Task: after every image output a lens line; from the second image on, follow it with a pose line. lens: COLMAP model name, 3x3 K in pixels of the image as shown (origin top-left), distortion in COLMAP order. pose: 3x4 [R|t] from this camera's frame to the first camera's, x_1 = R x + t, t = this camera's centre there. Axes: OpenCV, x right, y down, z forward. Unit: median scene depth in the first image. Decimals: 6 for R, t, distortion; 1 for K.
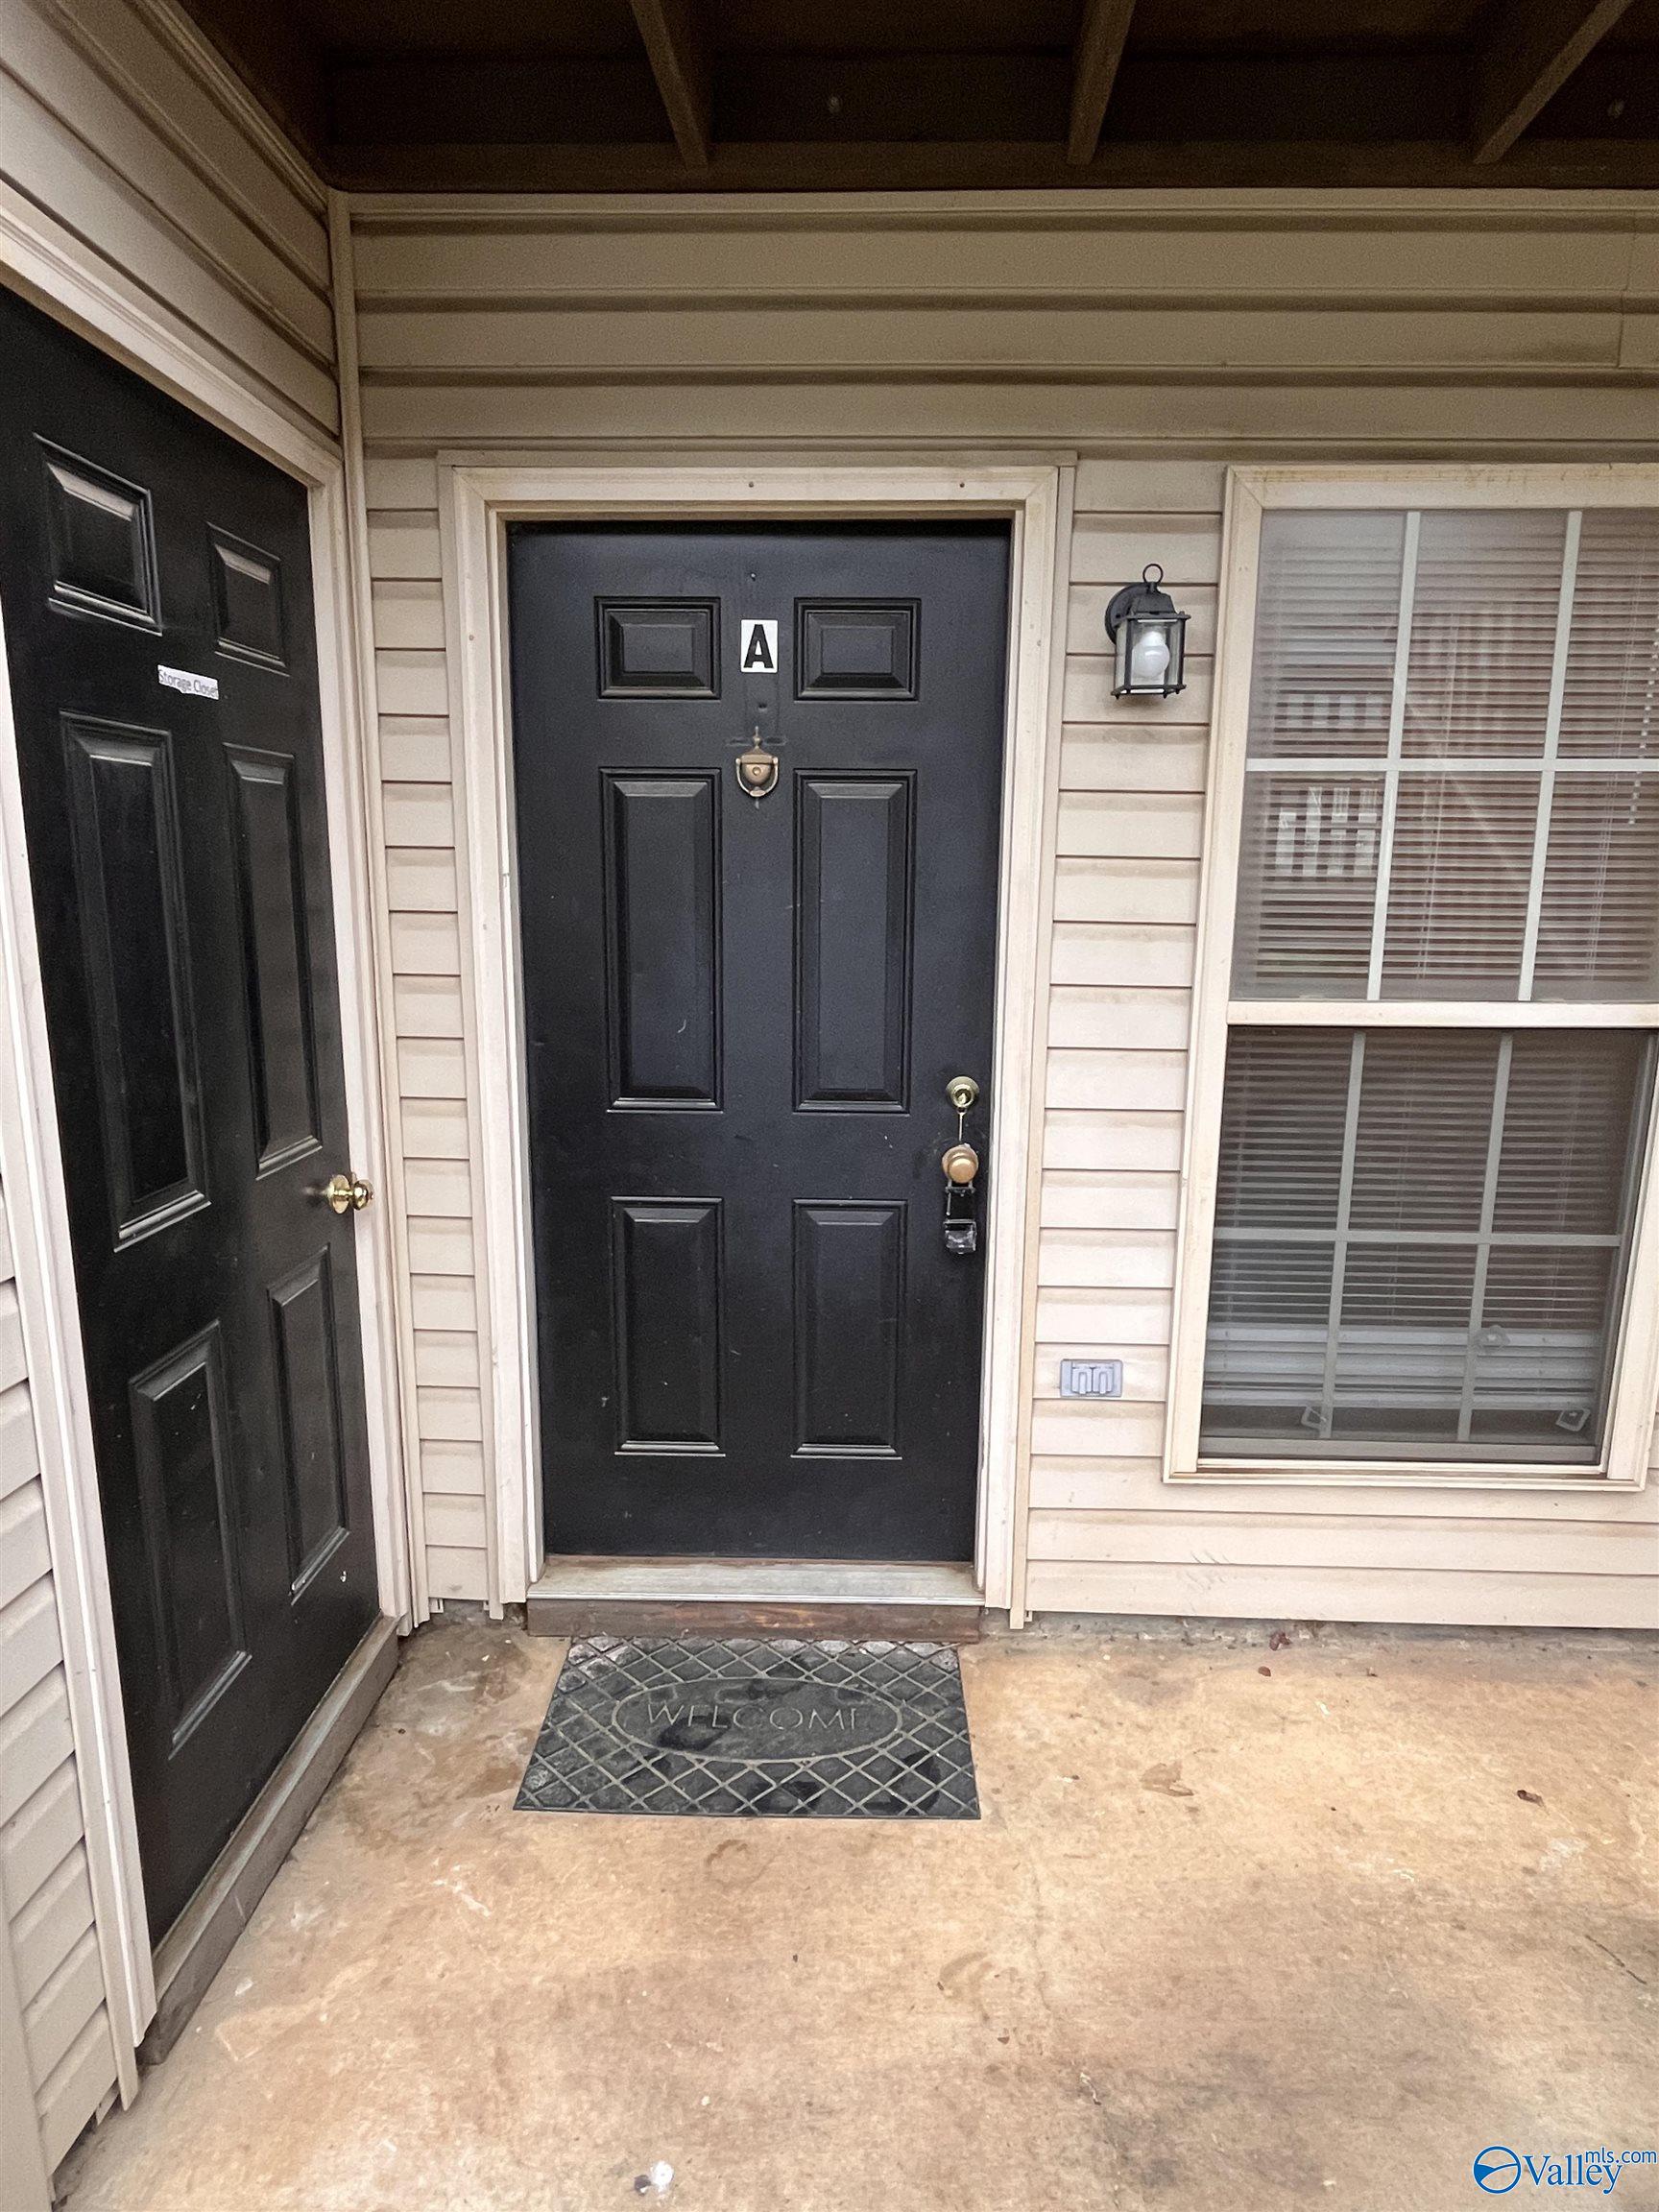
lens RADIAL K [[1249.2, 0, 835.3], [0, 1249.2, 1102.3], [0, 0, 1]] dist [0.006425, 0.002354]
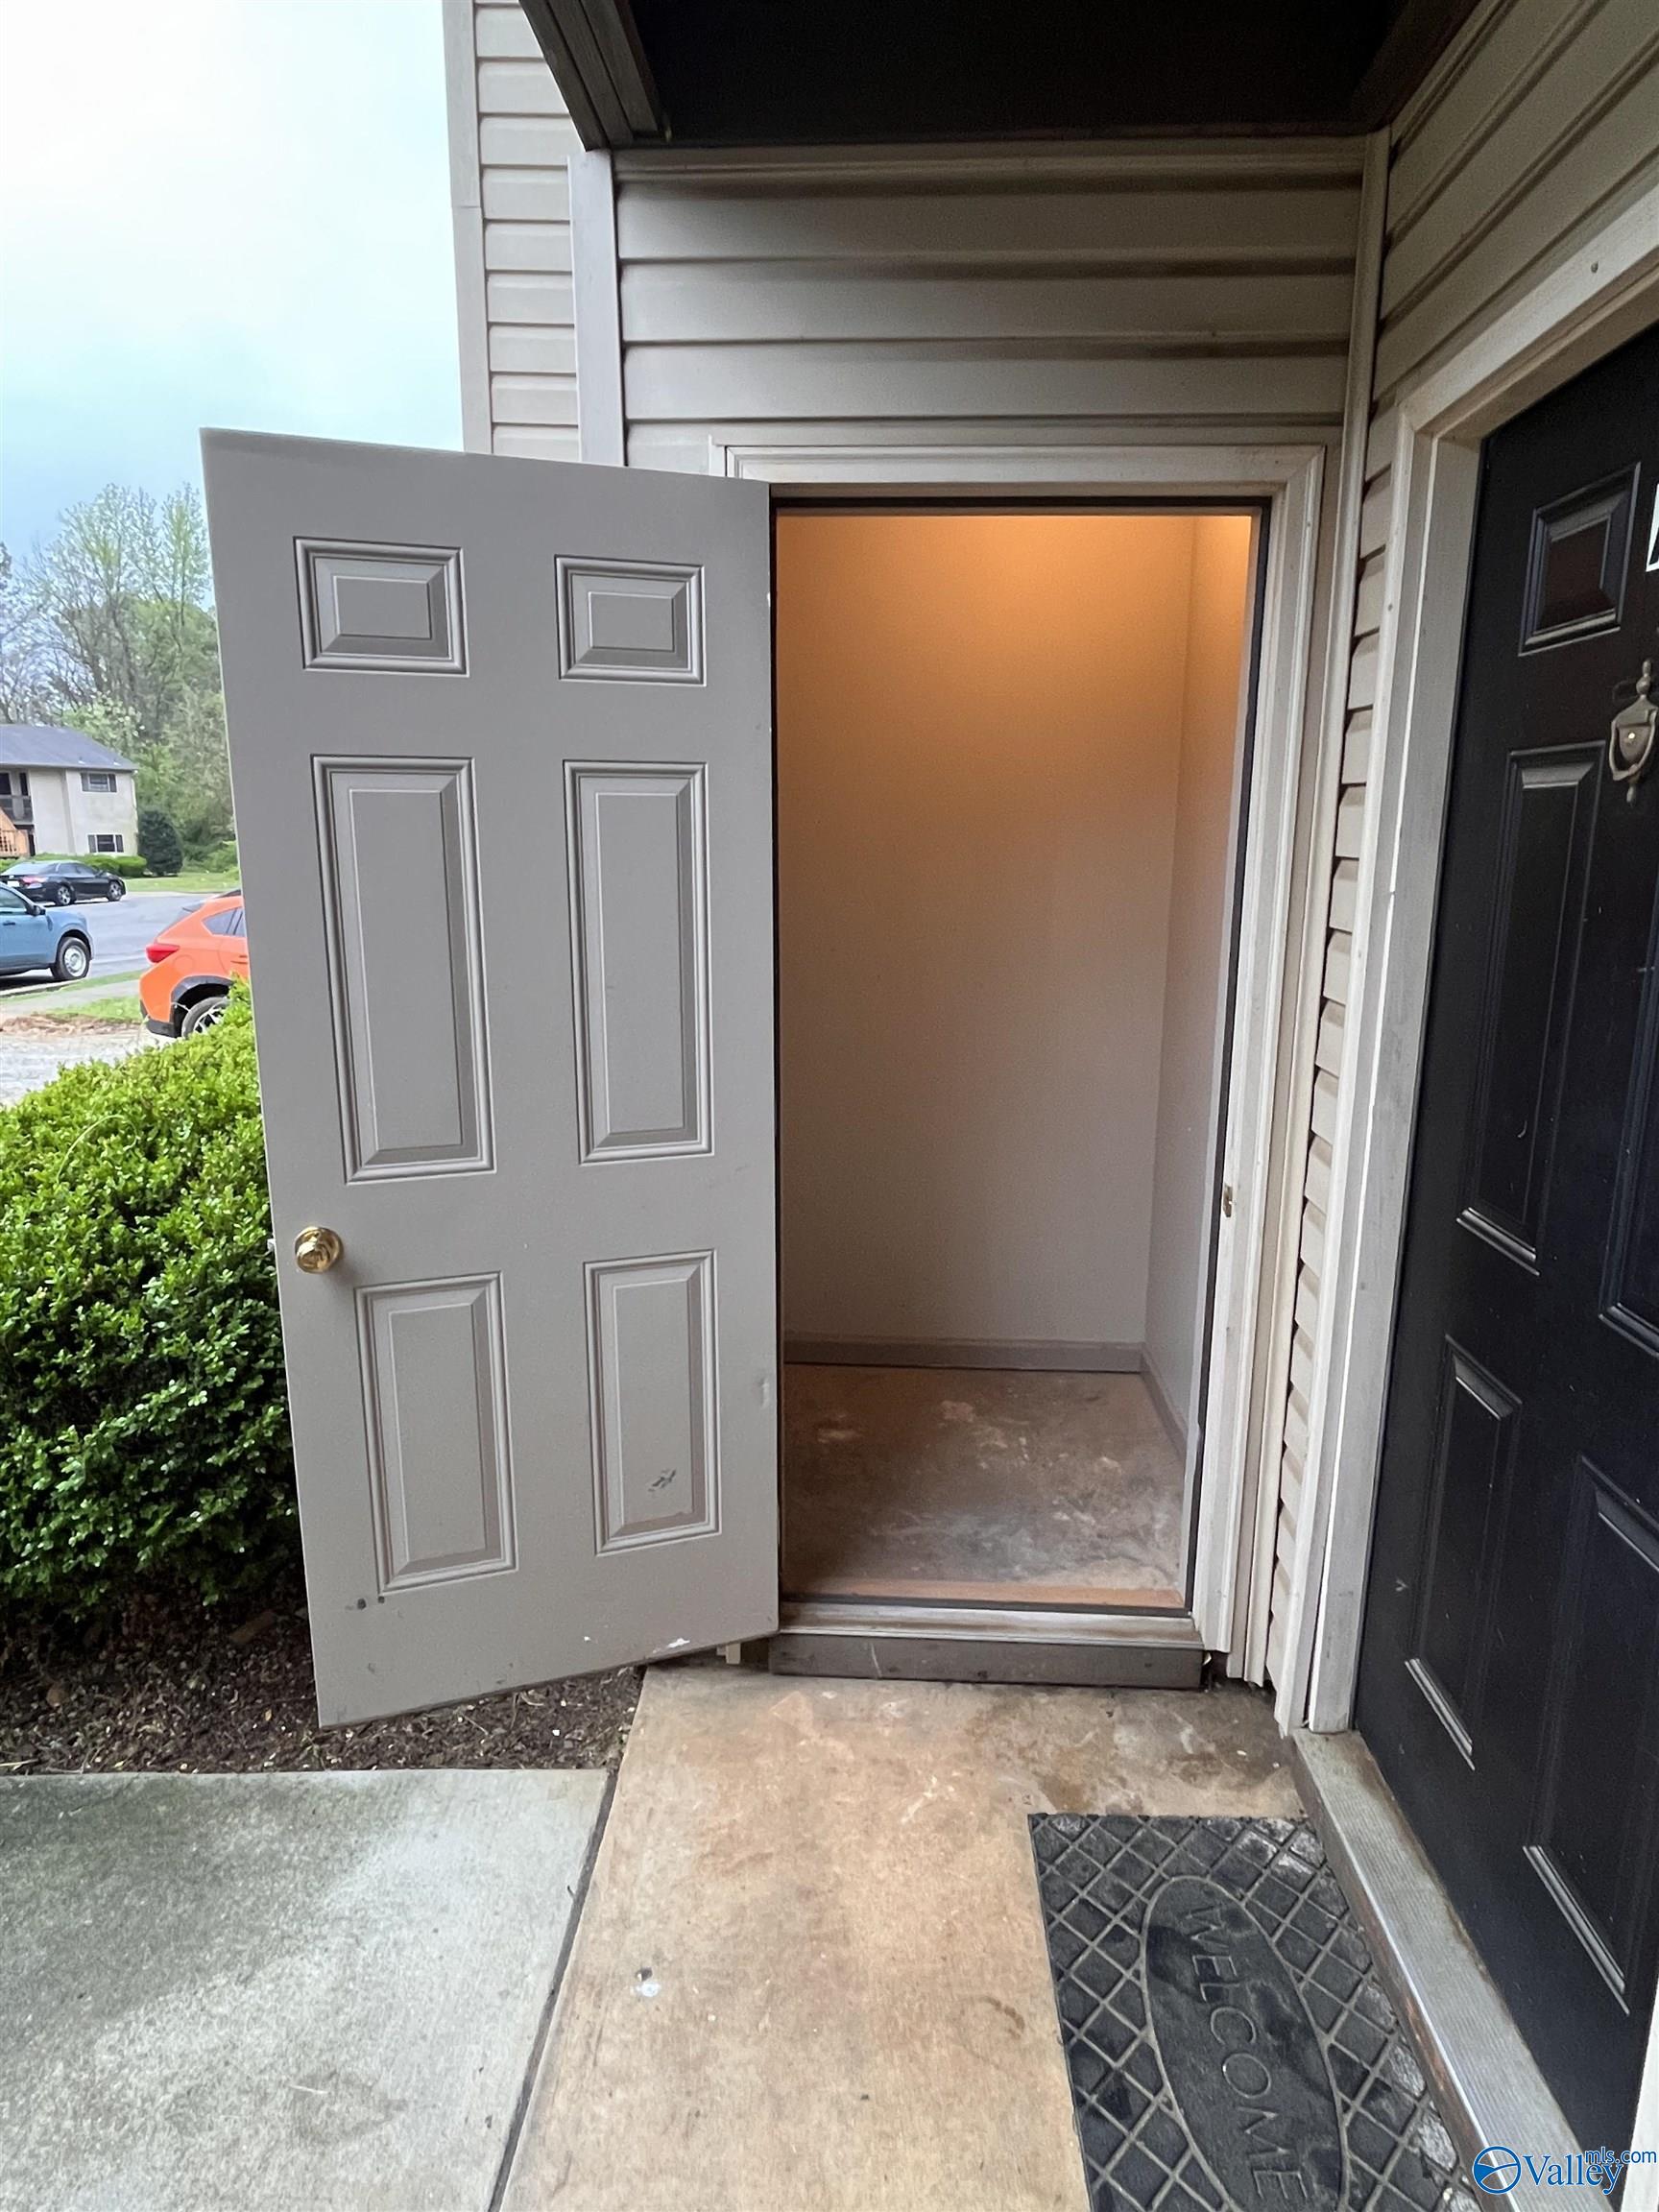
lens RADIAL K [[1249.2, 0, 830.1], [0, 1249.2, 1100.8], [0, 0, 1]] dist [0.006425, 0.002354]
pose [[-0.004541, 0.203793, -0.979003, 0.590020], [-0.196823, 0.959681, 0.200684, -0.151750], [0.980429, 0.193602, 0.035753, 0.671929]]
